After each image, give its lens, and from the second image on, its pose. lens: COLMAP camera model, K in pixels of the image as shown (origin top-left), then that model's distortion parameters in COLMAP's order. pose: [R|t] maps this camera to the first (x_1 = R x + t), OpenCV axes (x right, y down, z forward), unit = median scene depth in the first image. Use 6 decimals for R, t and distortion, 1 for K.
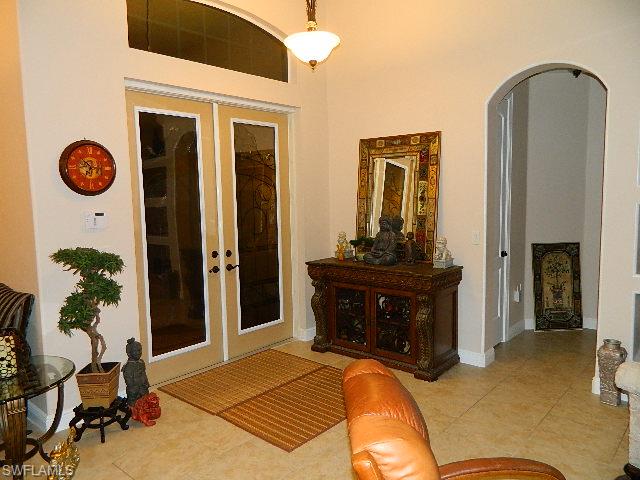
lens RADIAL K [[478.0, 0, 316.4], [0, 478.0, 236.5], [0, 0, 1]] dist [0.011735, -0.005027]
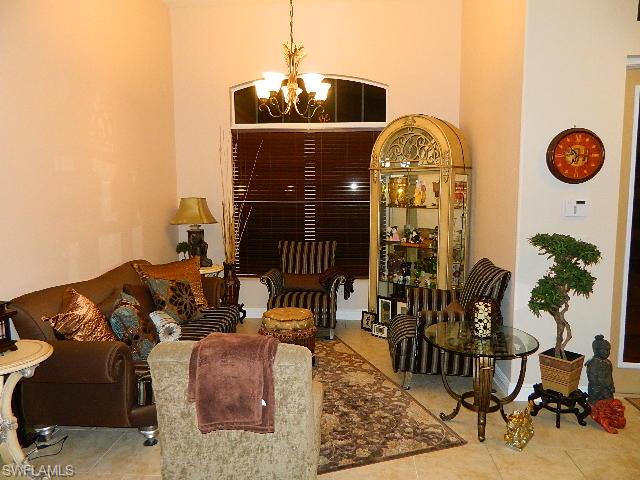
lens RADIAL K [[478.0, 0, 317.1], [0, 478.0, 237.9], [0, 0, 1]] dist [0.011735, -0.005027]
pose [[0.596716, 0.105045, -0.795547, 0.016359], [-0.083368, 0.994145, 0.068737, 0.003313], [0.798110, 0.025307, 0.601980, -0.026682]]
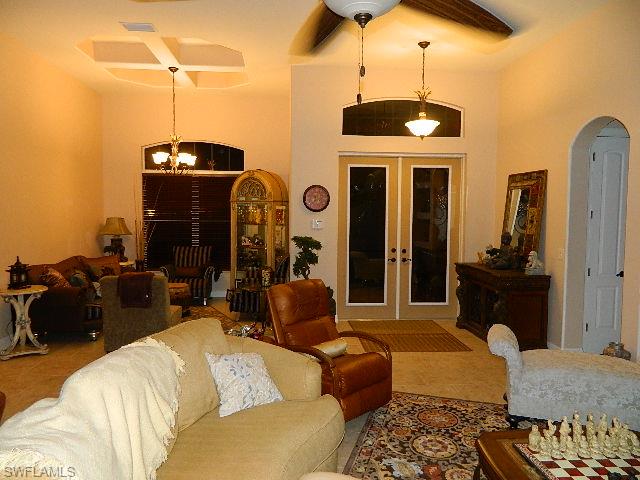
lens RADIAL K [[478.0, 0, 317.1], [0, 478.0, 241.5], [0, 0, 1]] dist [0.011735, -0.005027]
pose [[0.715327, 0.073671, -0.694896, 0.925853], [-0.088460, 0.995974, 0.014529, 0.008802], [0.693168, 0.051077, 0.718964, -0.433825]]
